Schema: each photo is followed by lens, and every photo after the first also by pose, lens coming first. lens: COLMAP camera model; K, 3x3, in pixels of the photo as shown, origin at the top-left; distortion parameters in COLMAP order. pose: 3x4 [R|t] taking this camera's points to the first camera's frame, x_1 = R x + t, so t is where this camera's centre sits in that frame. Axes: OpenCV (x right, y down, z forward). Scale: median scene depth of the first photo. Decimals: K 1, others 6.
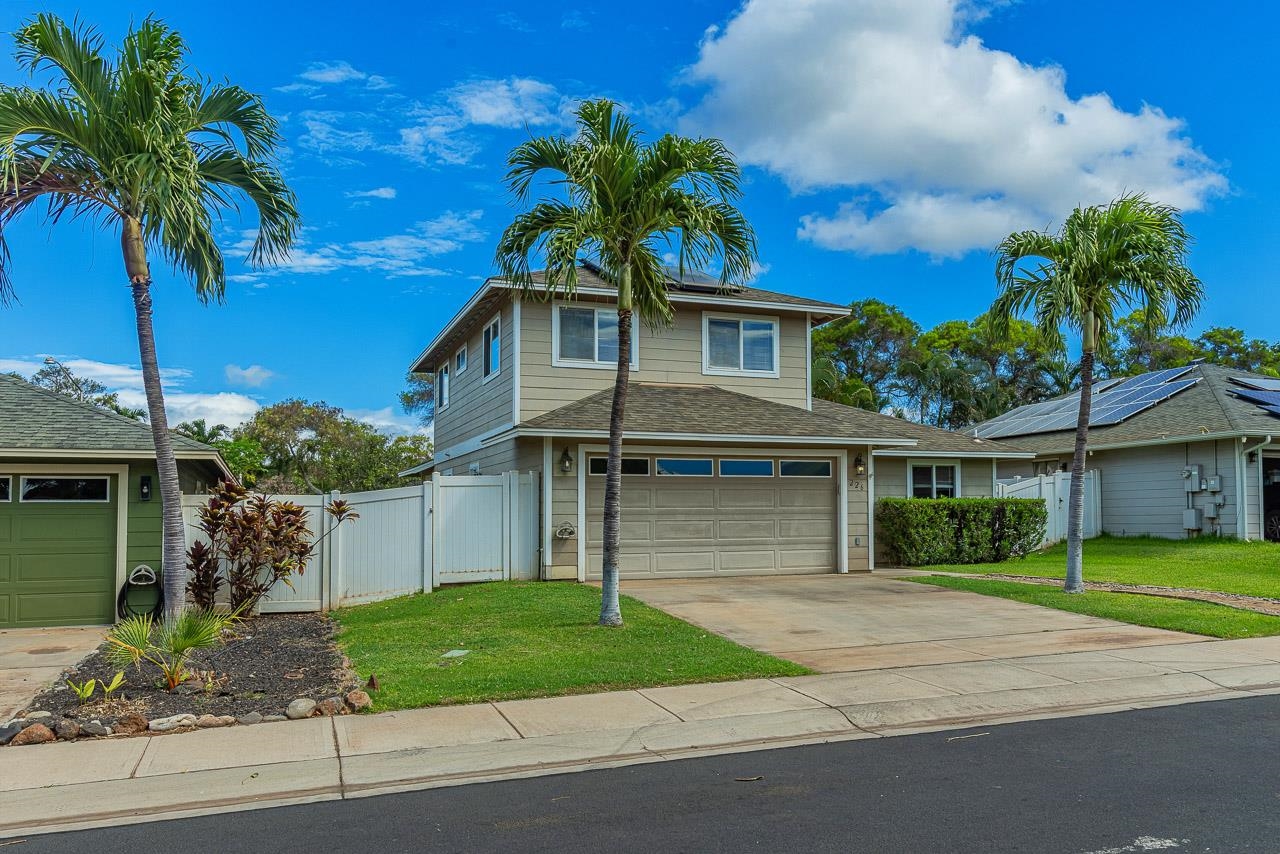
lens RADIAL K [[959.5, 0, 651.7], [0, 959.5, 430.9], [0, 0, 1]] dist [0.003474, 0.004793]
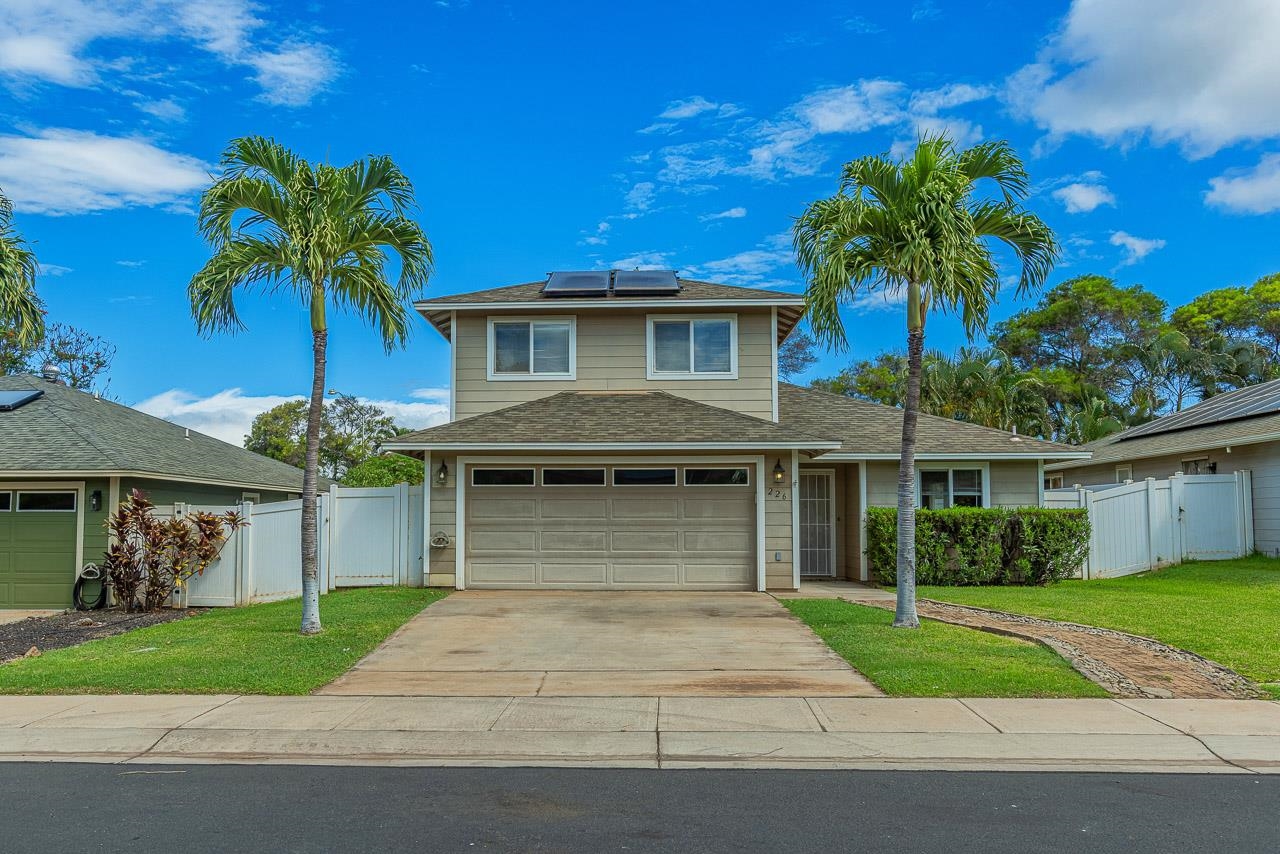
lens RADIAL K [[935.4, 0, 627.6], [0, 935.4, 434.7], [0, 0, 1]] dist [0.003830, -0.000762]
pose [[0.911878, -0.028999, -0.409436, 0.399925], [0.028792, 0.999563, -0.006671, 0.001948], [0.409451, -0.005705, 0.912314, 0.123054]]
